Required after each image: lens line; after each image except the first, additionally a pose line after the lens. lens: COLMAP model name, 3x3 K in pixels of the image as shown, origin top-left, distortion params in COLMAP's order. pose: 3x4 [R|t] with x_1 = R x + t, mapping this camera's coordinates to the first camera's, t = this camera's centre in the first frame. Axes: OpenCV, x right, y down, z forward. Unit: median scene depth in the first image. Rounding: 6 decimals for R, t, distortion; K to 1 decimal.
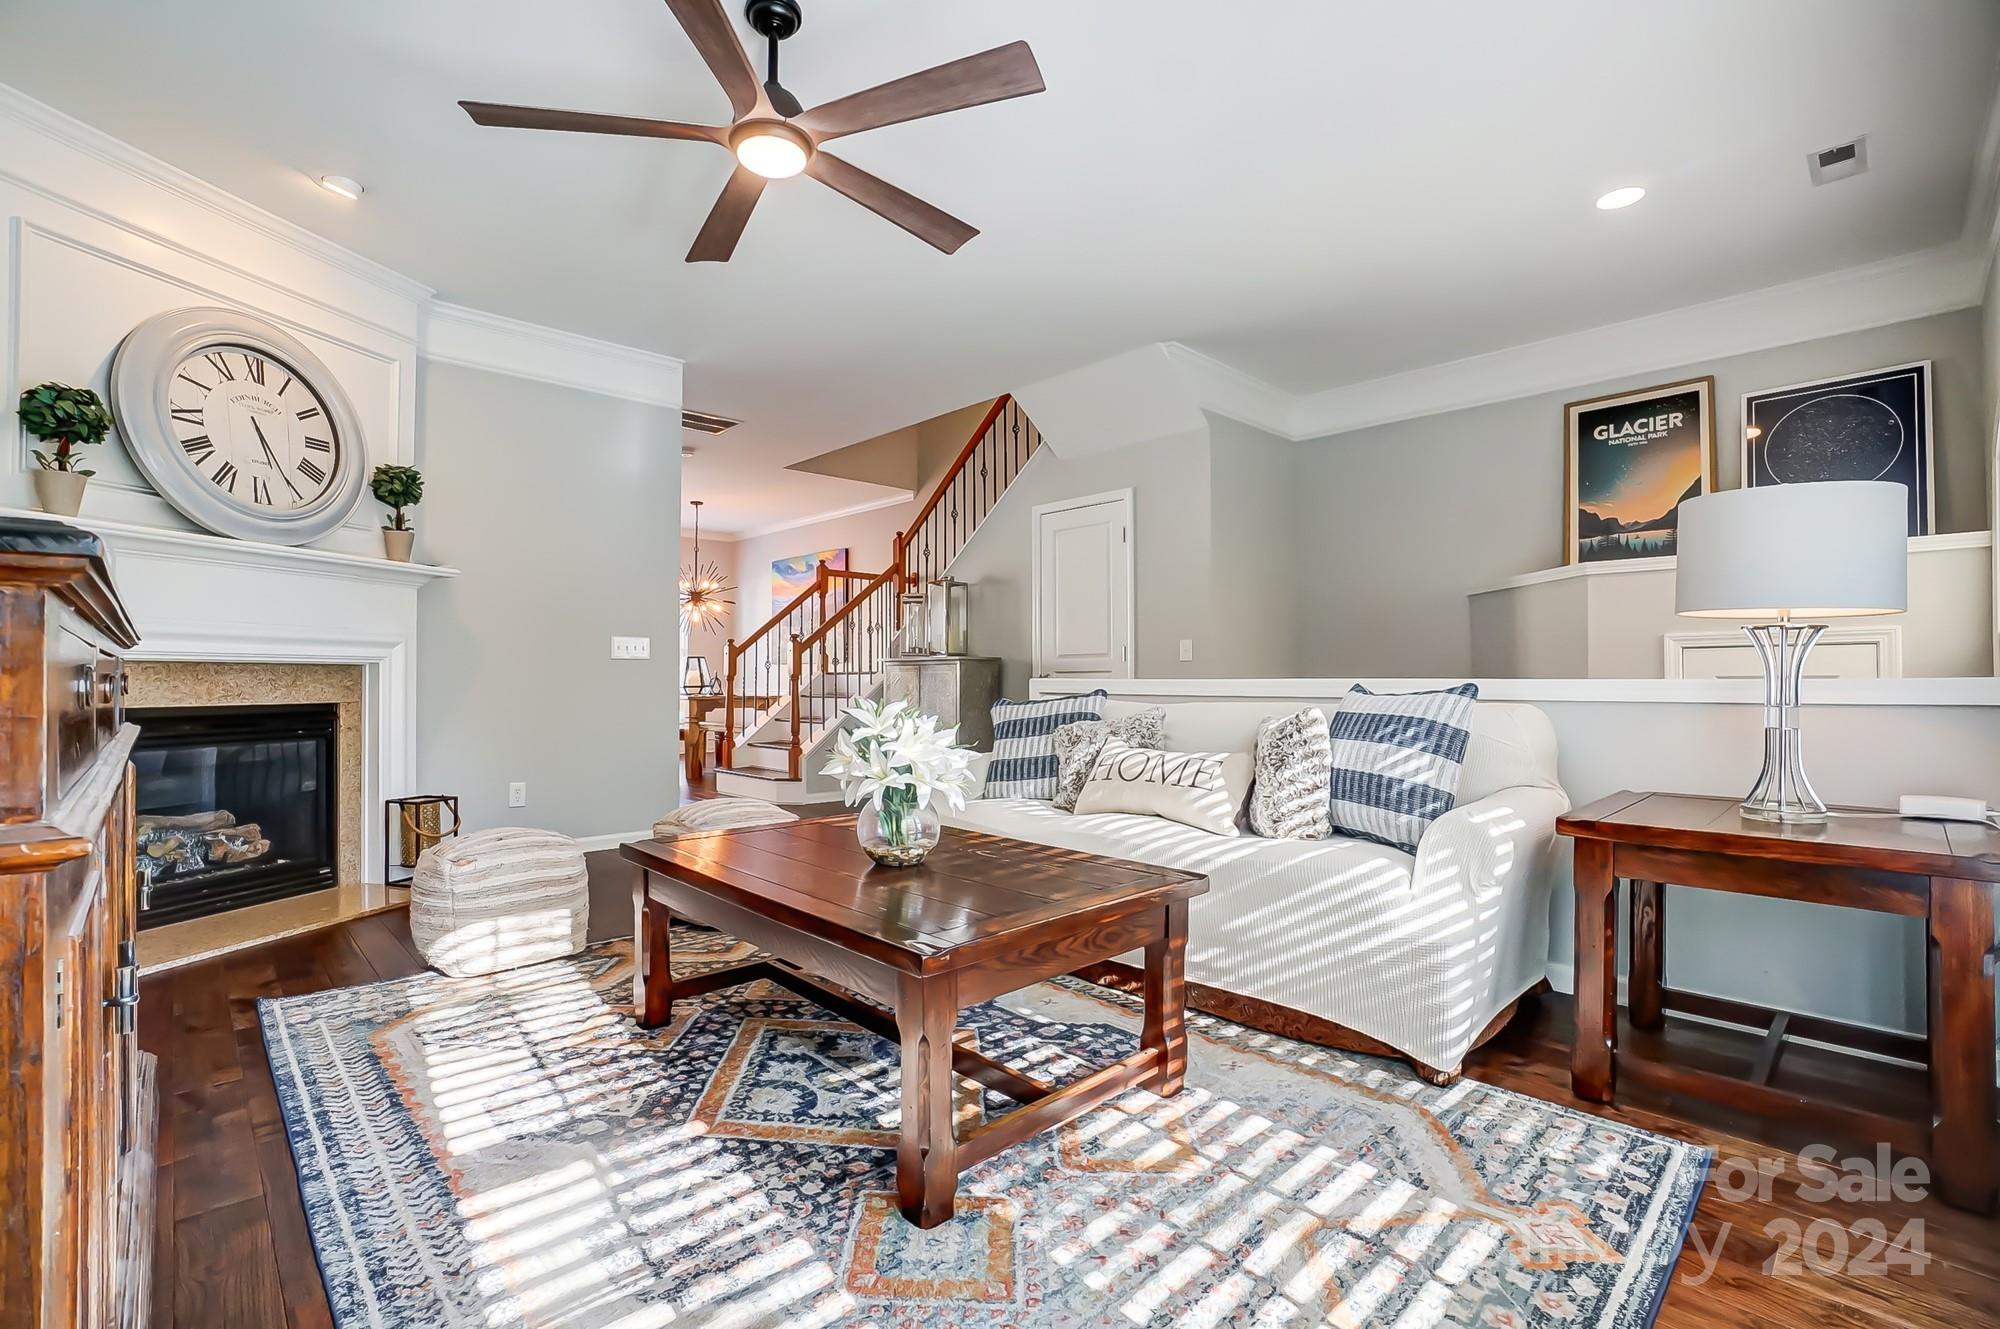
lens RADIAL K [[882.6, 0, 979.4], [0, 882.6, 668.3], [0, 0, 1]] dist [-0.071430, 0.025626]
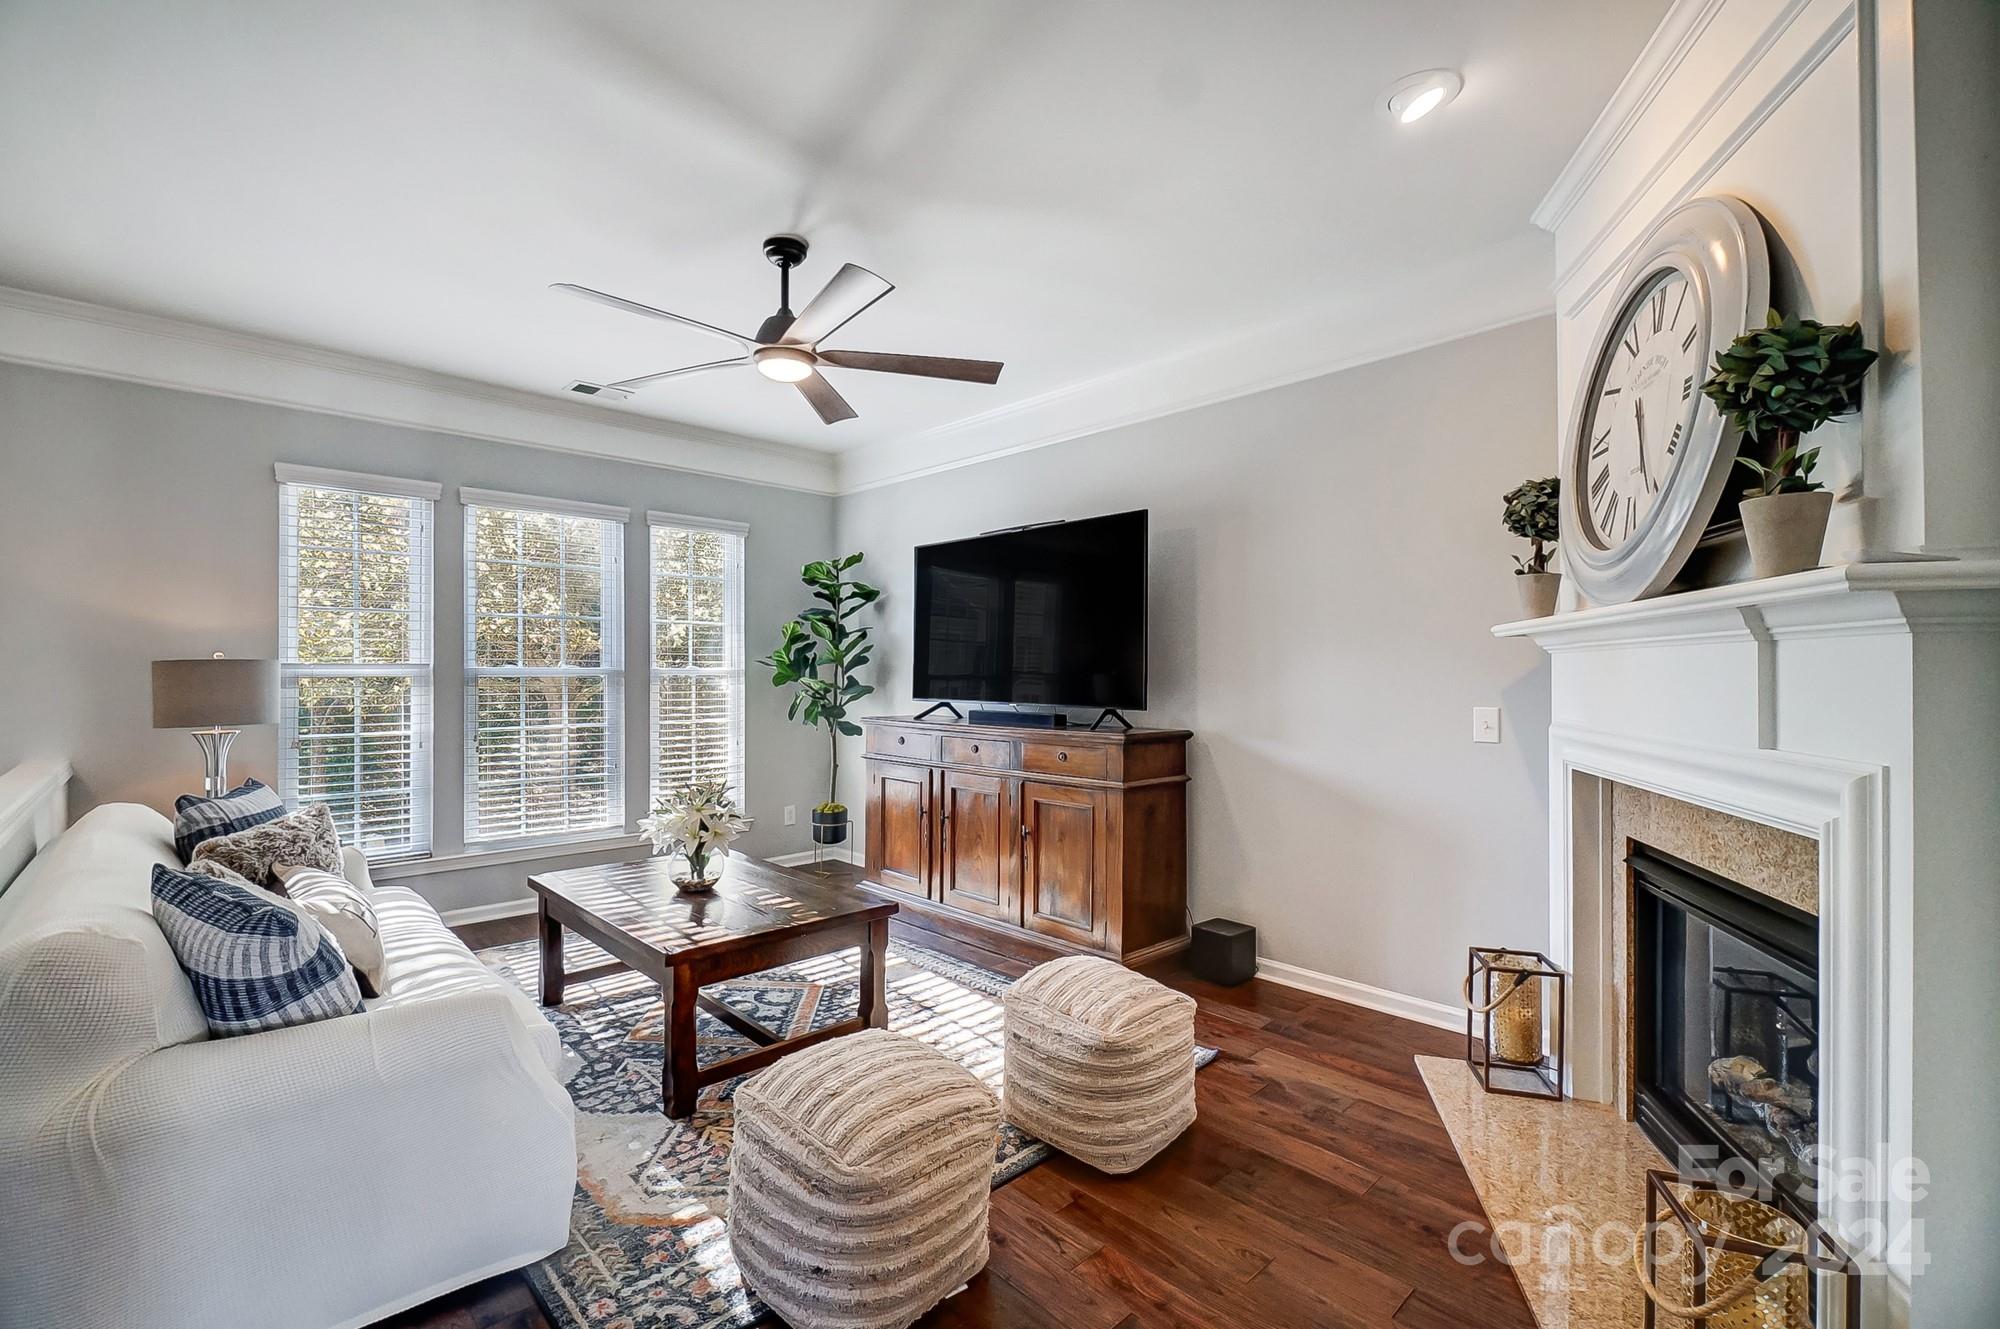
lens RADIAL K [[882.6, 0, 979.4], [0, 882.6, 668.3], [0, 0, 1]] dist [-0.071430, 0.025626]
pose [[-0.999996, 0.001002, 0.002586, -0.641260], [0.000962, 0.999877, -0.015623, -0.133810], [-0.002601, -0.015621, -0.999875, 2.737663]]
